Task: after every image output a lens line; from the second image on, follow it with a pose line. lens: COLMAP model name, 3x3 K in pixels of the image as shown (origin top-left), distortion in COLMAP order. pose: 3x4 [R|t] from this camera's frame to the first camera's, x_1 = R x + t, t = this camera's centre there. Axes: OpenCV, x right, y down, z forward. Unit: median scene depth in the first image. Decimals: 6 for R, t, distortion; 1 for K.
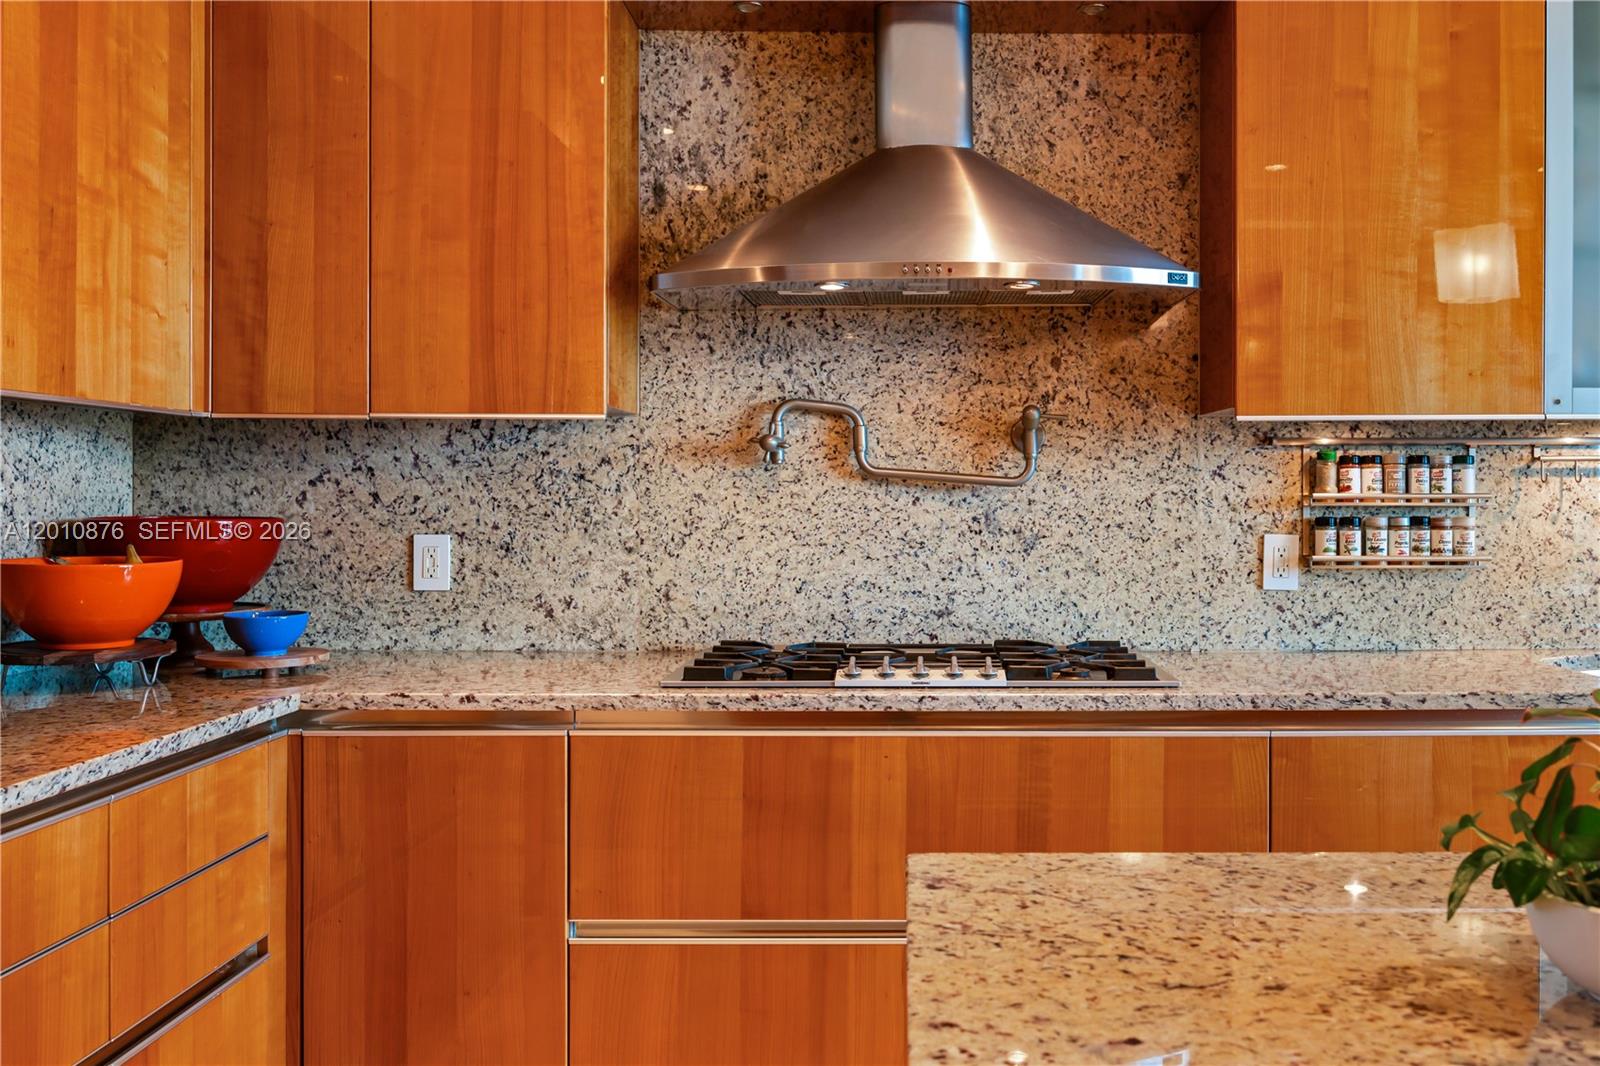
lens RADIAL K [[1355.8, 0, 896.1], [0, 1355.8, 503.5], [0, 0, 1]] dist [0.002350, 0.004453]
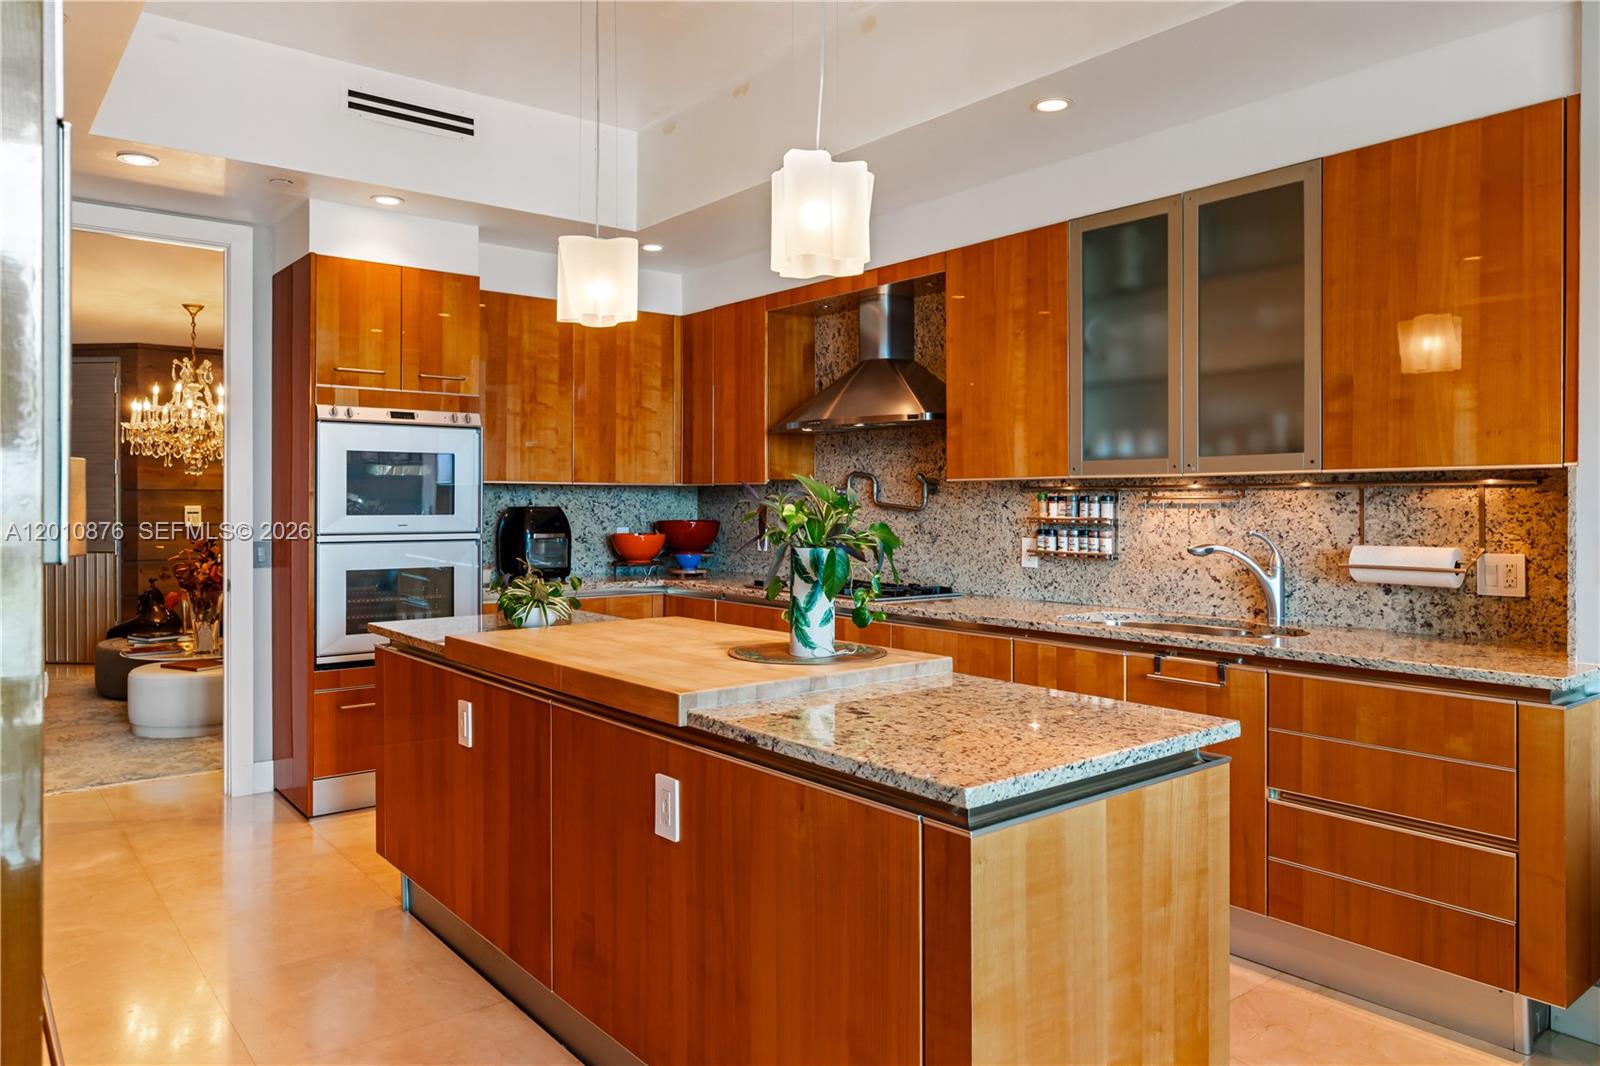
lens RADIAL K [[1089.3, 0, 782.1], [0, 1089.3, 508.1], [0, 0, 1]] dist [-0.001961, 0.004175]
pose [[0.600371, 0.005535, -0.799703, 1.293539], [-0.009826, 0.999952, -0.000456, -0.014662], [0.799662, 0.008132, 0.600396, -0.184964]]
